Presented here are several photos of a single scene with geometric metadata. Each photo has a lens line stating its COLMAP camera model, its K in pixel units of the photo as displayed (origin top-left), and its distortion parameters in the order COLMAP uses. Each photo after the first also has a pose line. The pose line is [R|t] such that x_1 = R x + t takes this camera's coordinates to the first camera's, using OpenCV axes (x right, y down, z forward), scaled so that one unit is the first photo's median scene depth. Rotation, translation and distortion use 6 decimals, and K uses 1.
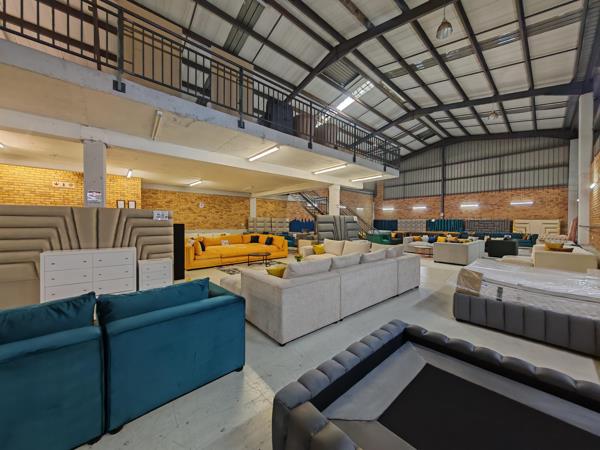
lens RADIAL K [[221.8, 0, 299.1], [0, 221.8, 224.7], [0, 0, 1]] dist [-0.005045, 0.000815]
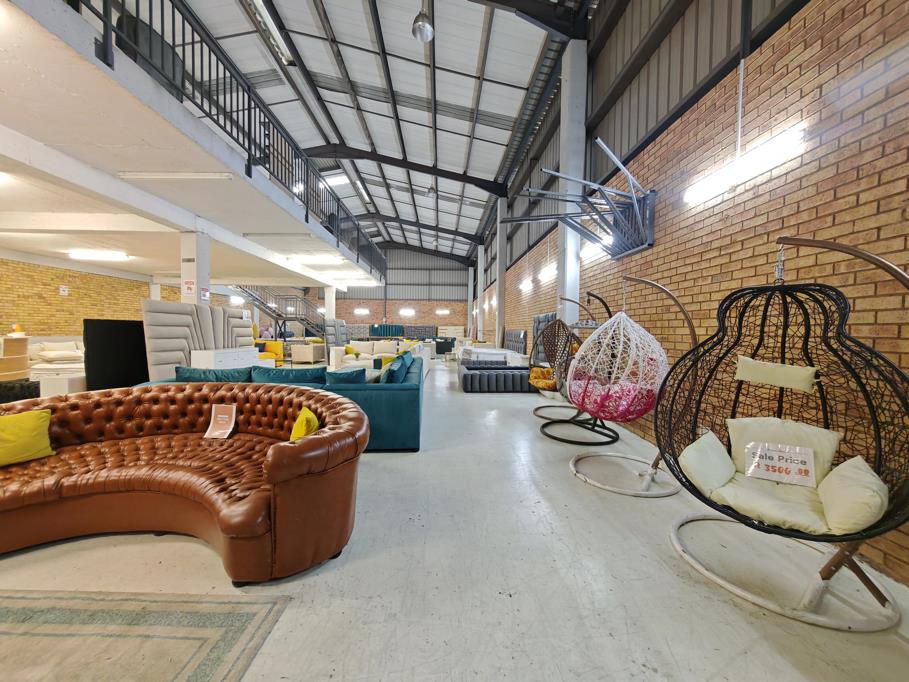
lens RADIAL K [[336.1, 0, 454.6], [0, 336.1, 340.4], [0, 0, 1]] dist [-0.005045, 0.000815]
pose [[0.625084, -0.018670, 0.780334, -0.846808], [-0.002175, 0.999668, 0.025660, 0.018289], [-0.780554, -0.017737, 0.624837, -0.434222]]
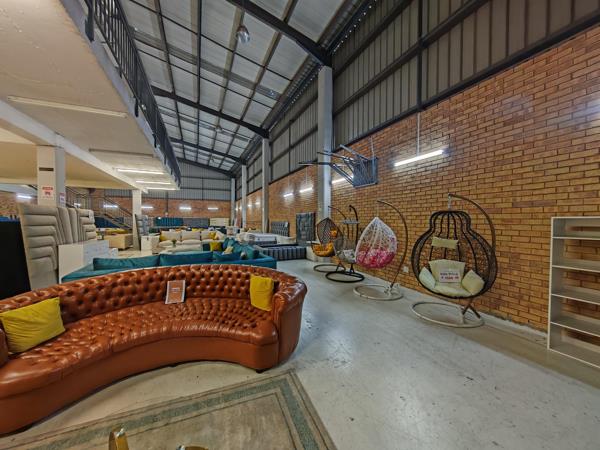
lens RADIAL K [[221.8, 0, 300.1], [0, 221.8, 224.3], [0, 0, 1]] dist [-0.005045, 0.000815]
pose [[0.279025, -0.020179, 0.960072, -1.028779], [0.009033, 0.999790, 0.018389, -0.001016], [-0.960241, 0.003541, 0.279148, -0.294607]]
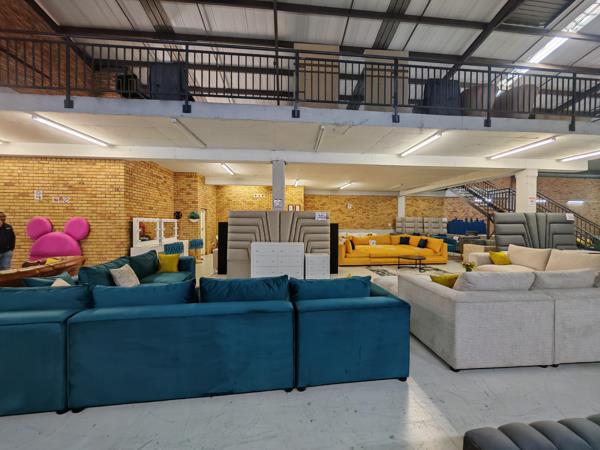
lens RADIAL K [[221.8, 0, 299.5], [0, 221.8, 224.3], [0, 0, 1]] dist [-0.005045, 0.000815]
pose [[0.812601, 0.007067, -0.582777, -0.026730], [-0.008225, 0.999966, 0.000657, 0.001027], [0.582762, 0.004259, 0.812632, -0.005083]]
